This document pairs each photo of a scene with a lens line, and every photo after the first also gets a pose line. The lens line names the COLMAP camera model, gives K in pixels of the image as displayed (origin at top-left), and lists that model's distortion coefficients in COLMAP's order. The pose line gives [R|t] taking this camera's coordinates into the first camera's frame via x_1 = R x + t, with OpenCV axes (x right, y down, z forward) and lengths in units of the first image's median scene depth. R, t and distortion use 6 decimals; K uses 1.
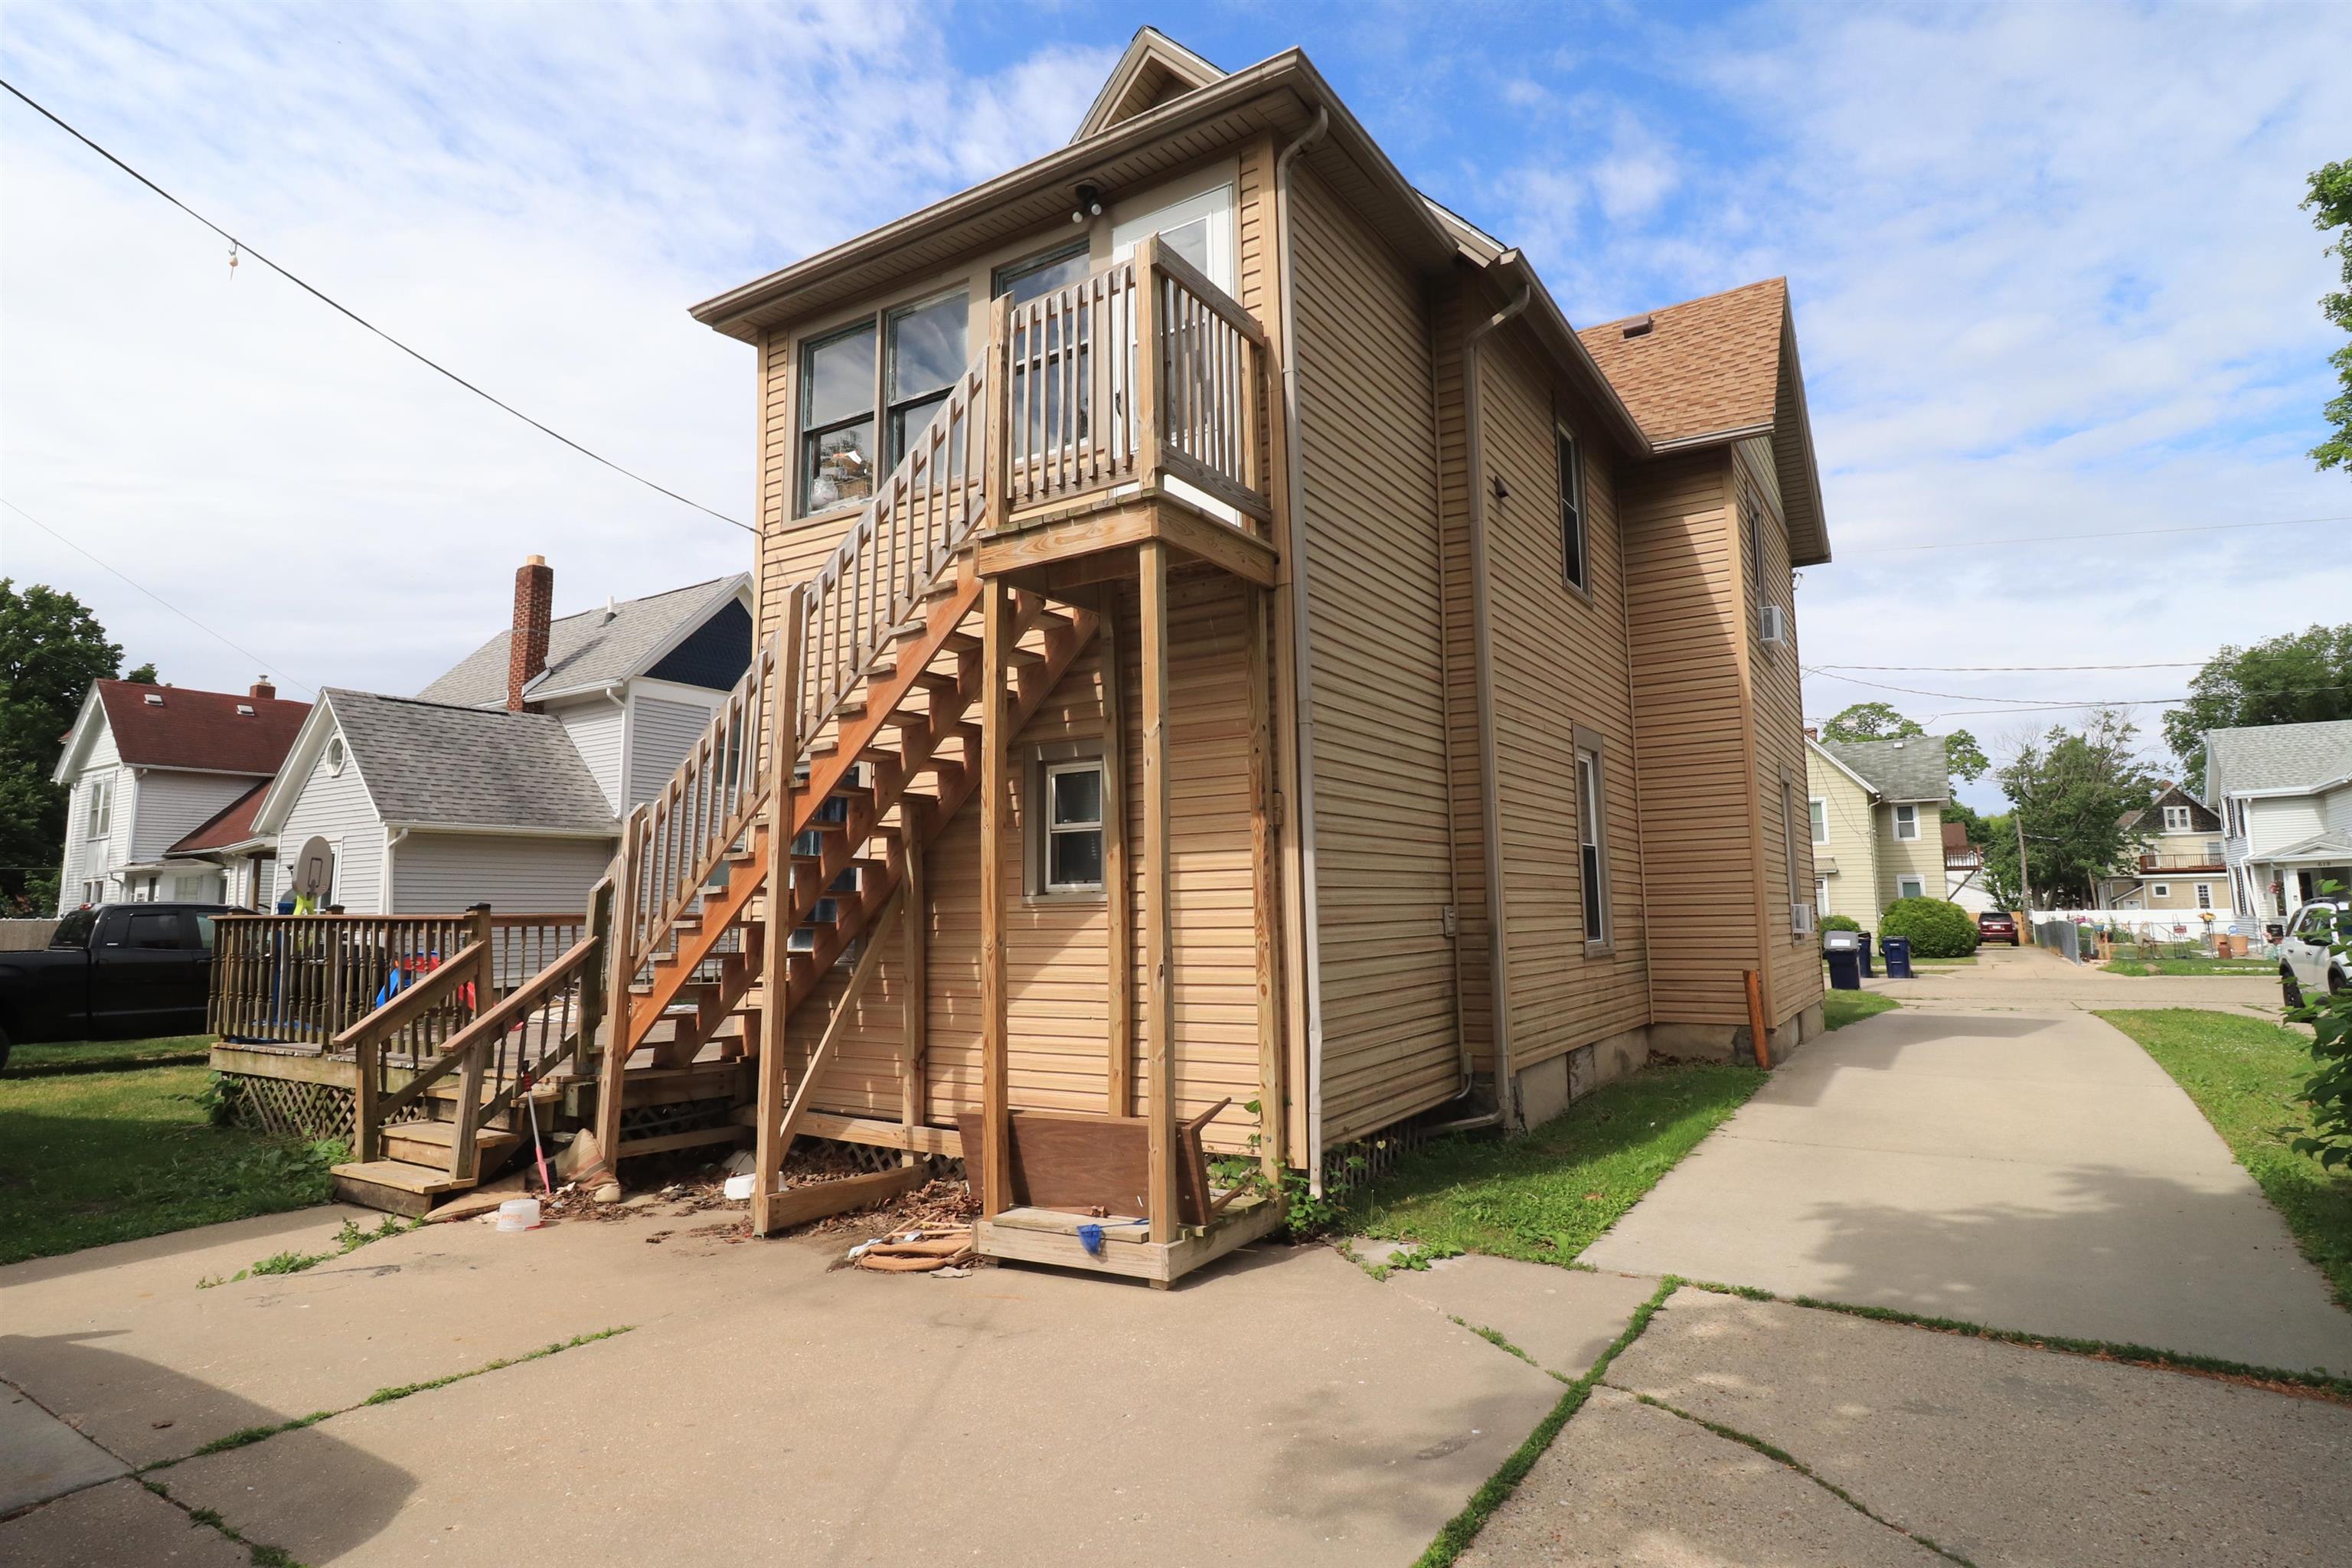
lens RADIAL K [[1245.7, 0, 1179.0], [0, 1245.7, 785.5], [0, 0, 1]] dist [-0.000851, -0.000409]
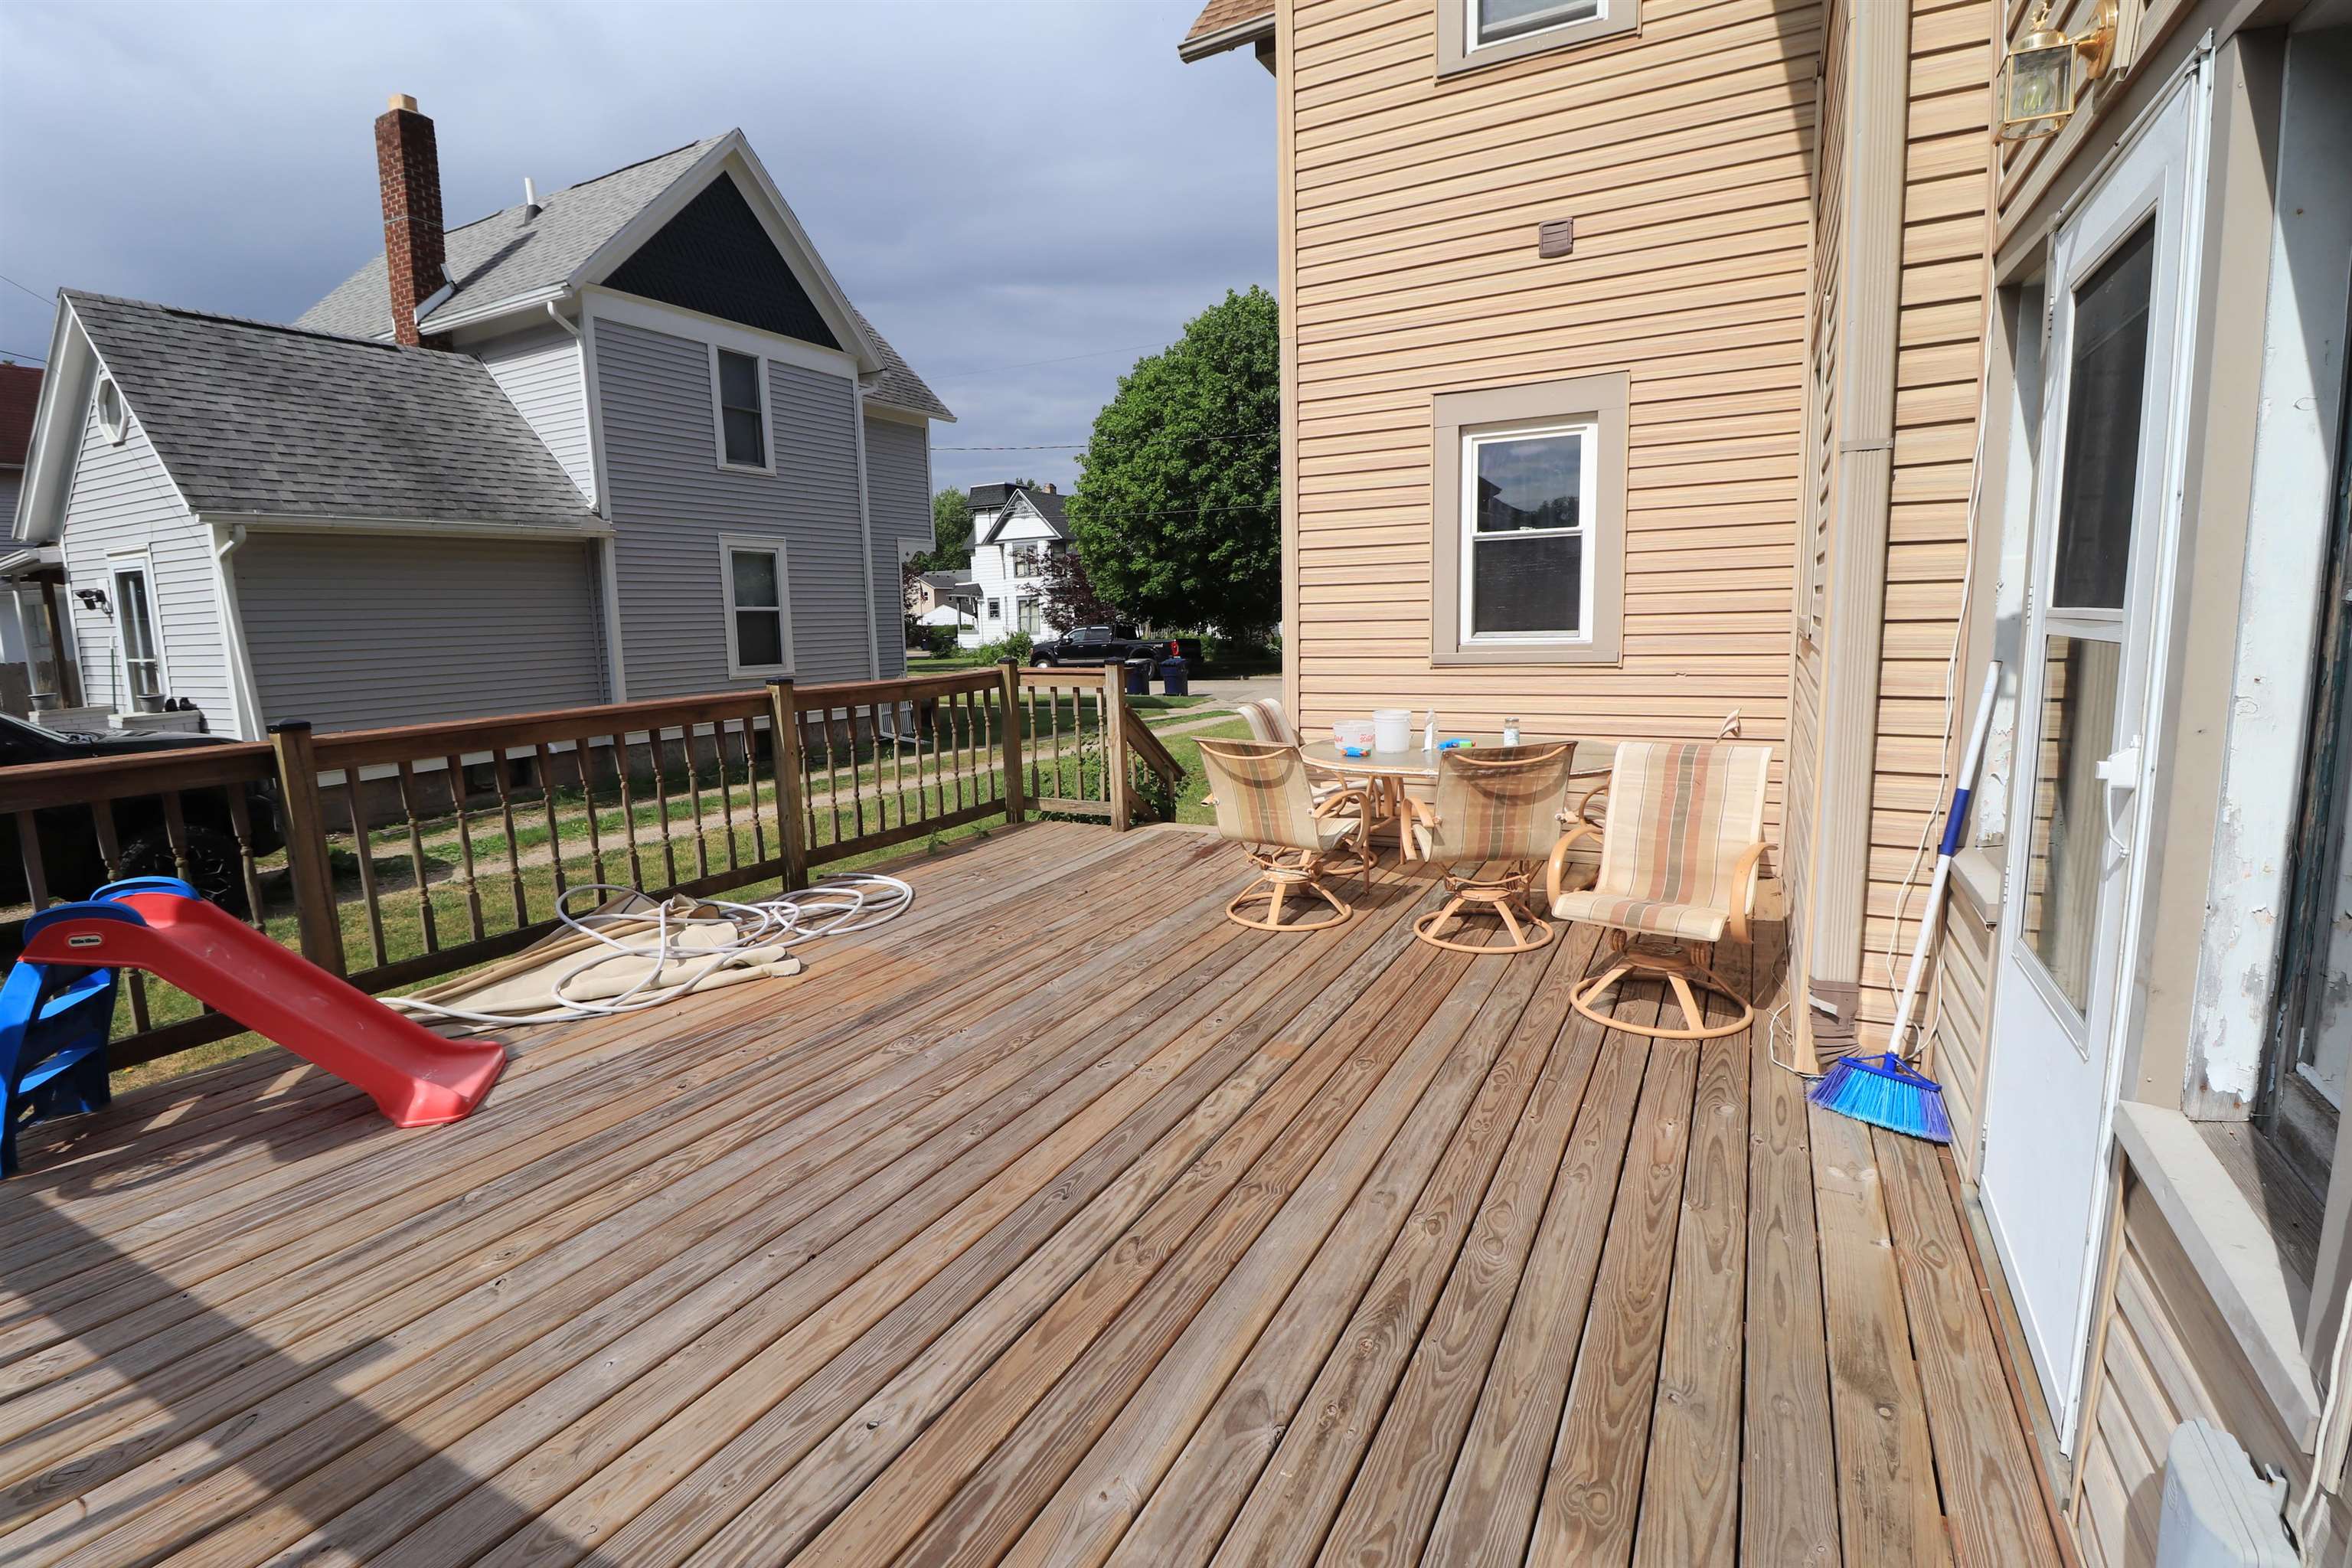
lens RADIAL K [[1093.9, 0, 1170.5], [0, 1093.9, 775.7], [0, 0, 1]] dist [-0.011498, -0.002574]
pose [[0.996711, -0.030749, 0.074976, -0.188633], [0.011019, 0.968048, 0.250523, 0.021589], [-0.080284, -0.248872, 0.965203, 0.372416]]
